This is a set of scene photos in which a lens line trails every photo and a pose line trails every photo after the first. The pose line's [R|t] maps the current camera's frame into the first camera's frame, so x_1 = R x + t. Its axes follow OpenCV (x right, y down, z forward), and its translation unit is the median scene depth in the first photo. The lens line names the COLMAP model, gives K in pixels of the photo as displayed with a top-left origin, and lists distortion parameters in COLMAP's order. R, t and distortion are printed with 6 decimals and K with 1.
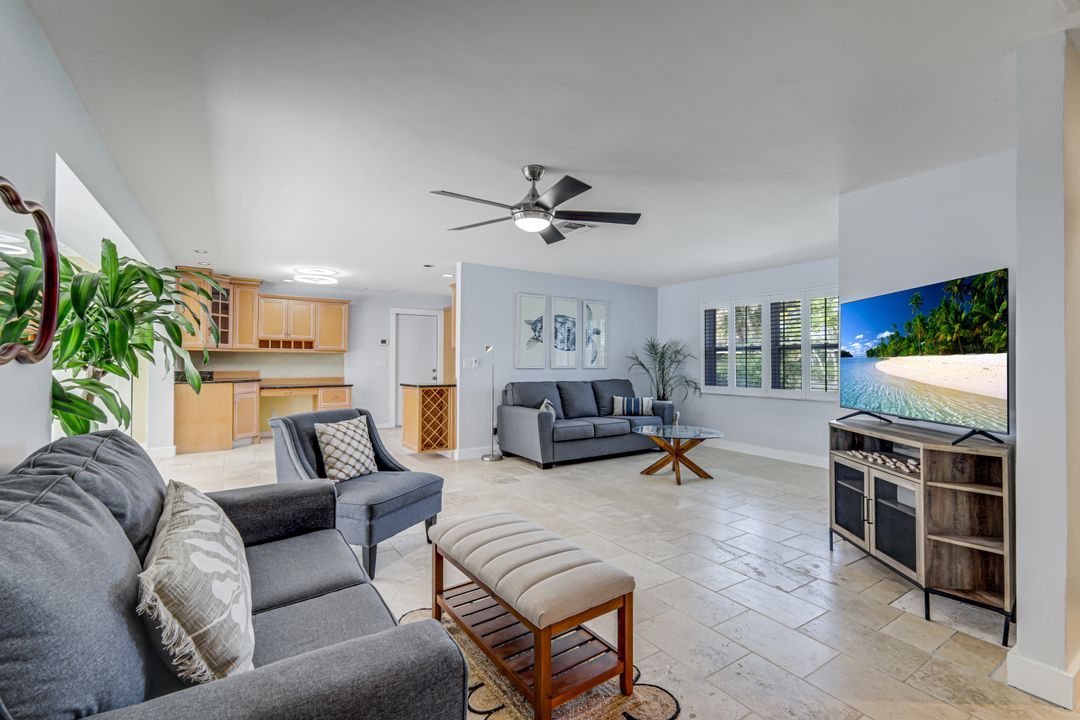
lens RADIAL K [[475.7, 0, 542.1], [0, 475.7, 352.3], [0, 0, 1]] dist [0.006544, -0.001007]
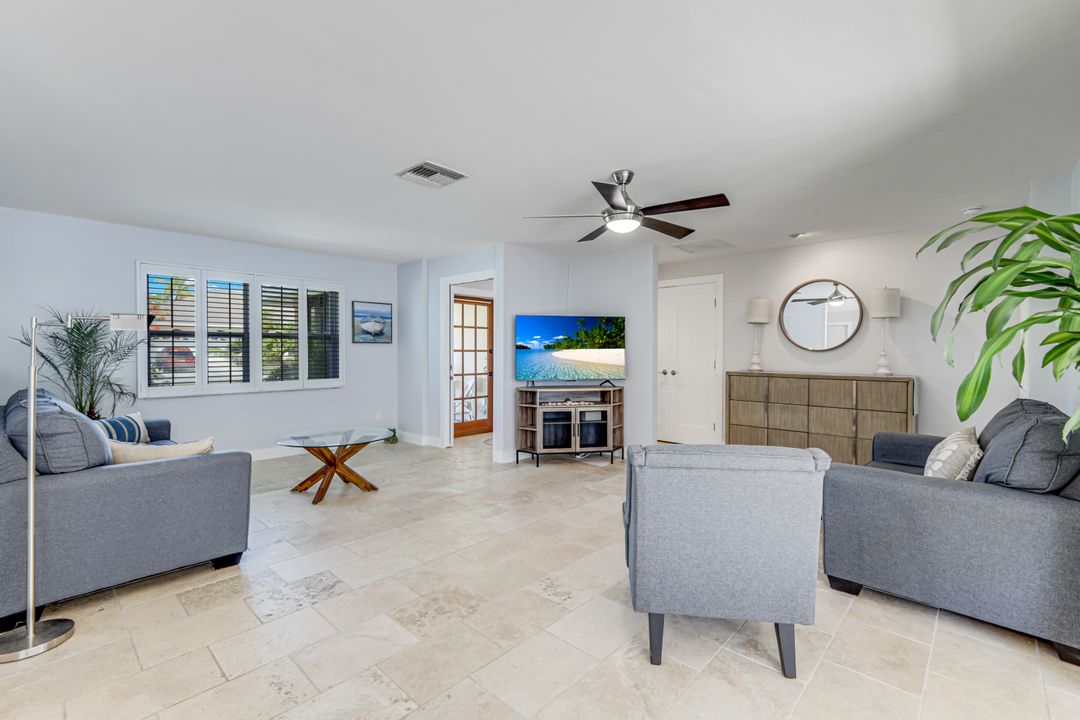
lens RADIAL K [[475.7, 0, 540.6], [0, 475.7, 354.4], [0, 0, 1]] dist [0.006544, -0.001007]
pose [[-0.239401, -0.009688, 0.970872, -1.061200], [-0.019987, 0.999787, 0.005048, 0.021064], [-0.970715, -0.018197, -0.239544, 1.500732]]
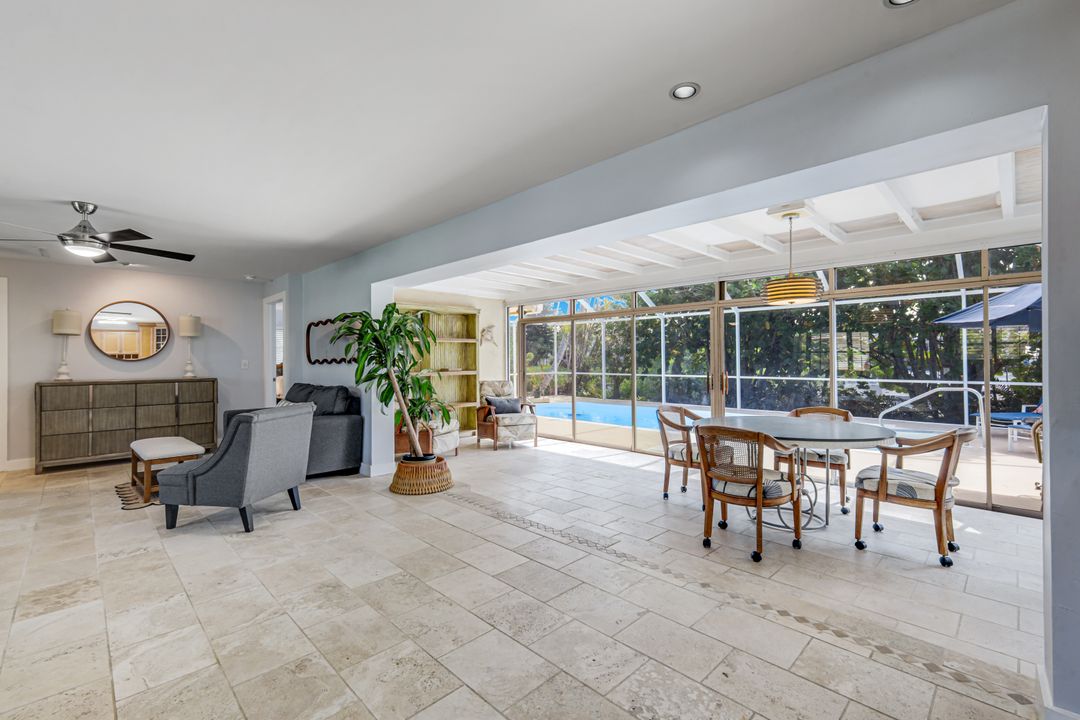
lens RADIAL K [[469.7, 0, 542.5], [0, 469.7, 354.1], [0, 0, 1]] dist [0.004939, -0.000764]
pose [[-0.978555, 0.000191, -0.205986, -0.942736], [0.006114, 0.999586, -0.028116, 0.036558], [0.205896, -0.028773, -0.978151, 2.508742]]
